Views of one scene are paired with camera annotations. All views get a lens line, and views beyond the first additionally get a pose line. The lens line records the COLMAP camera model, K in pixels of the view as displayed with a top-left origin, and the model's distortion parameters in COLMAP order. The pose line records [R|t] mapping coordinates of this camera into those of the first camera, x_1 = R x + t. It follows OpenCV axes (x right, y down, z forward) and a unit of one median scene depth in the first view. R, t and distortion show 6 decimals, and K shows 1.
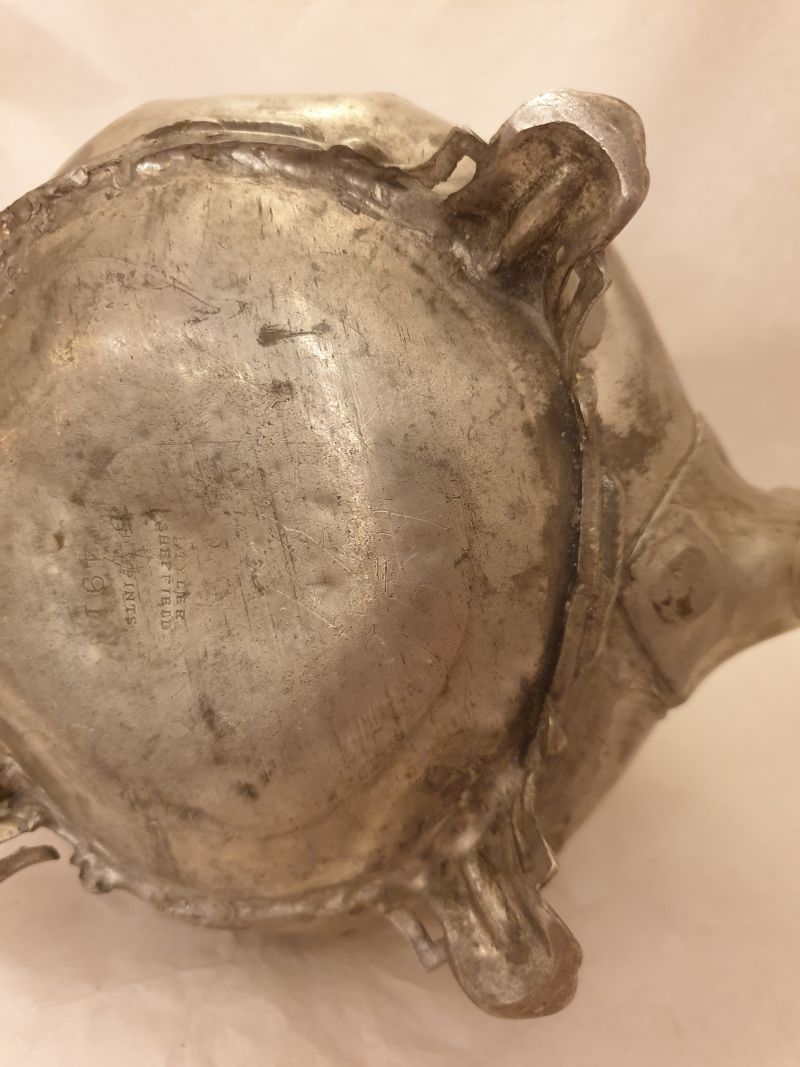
lens RADIAL K [[902.5, 0, 400.0], [0, 902.5, 533.5], [0, 0, 1]] dist [-0.118962, 0.143036]
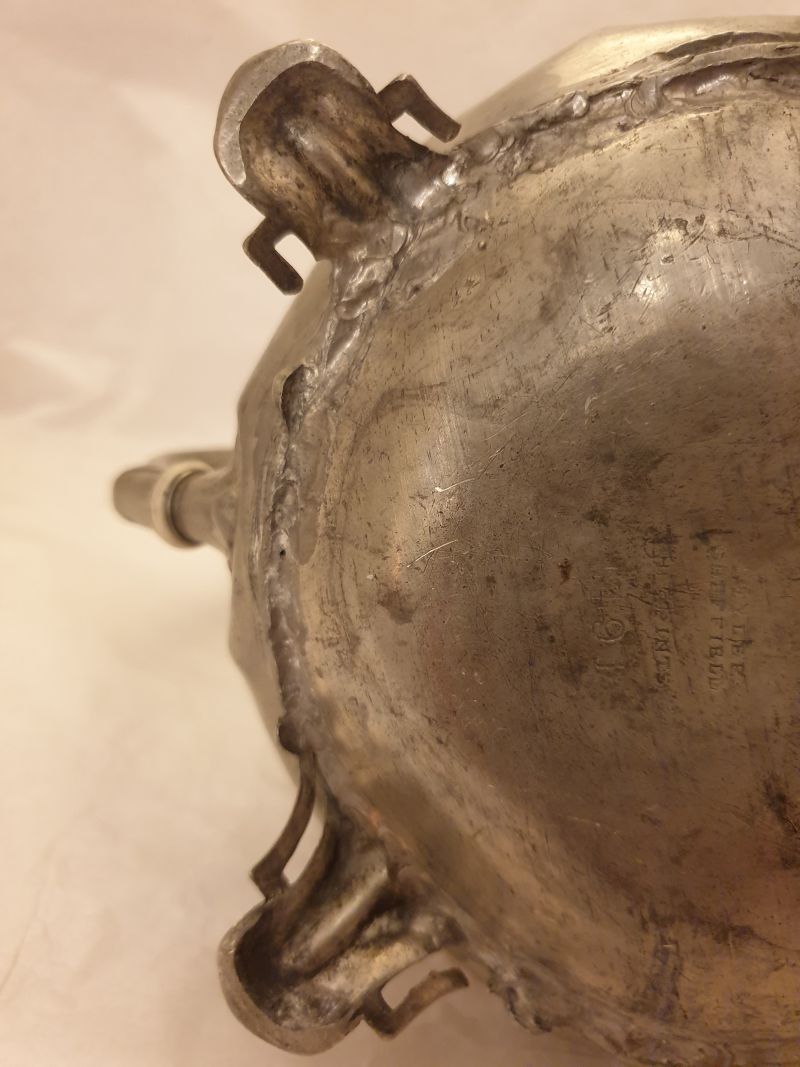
lens RADIAL K [[902.5, 0, 400.0], [0, 902.5, 533.5], [0, 0, 1]] dist [-0.118962, 0.143036]
pose [[0.999783, 0.005681, 0.020037, -0.549071], [-0.004708, 0.998822, -0.048292, 0.013468], [-0.020288, 0.048188, 0.998632, 0.250905]]
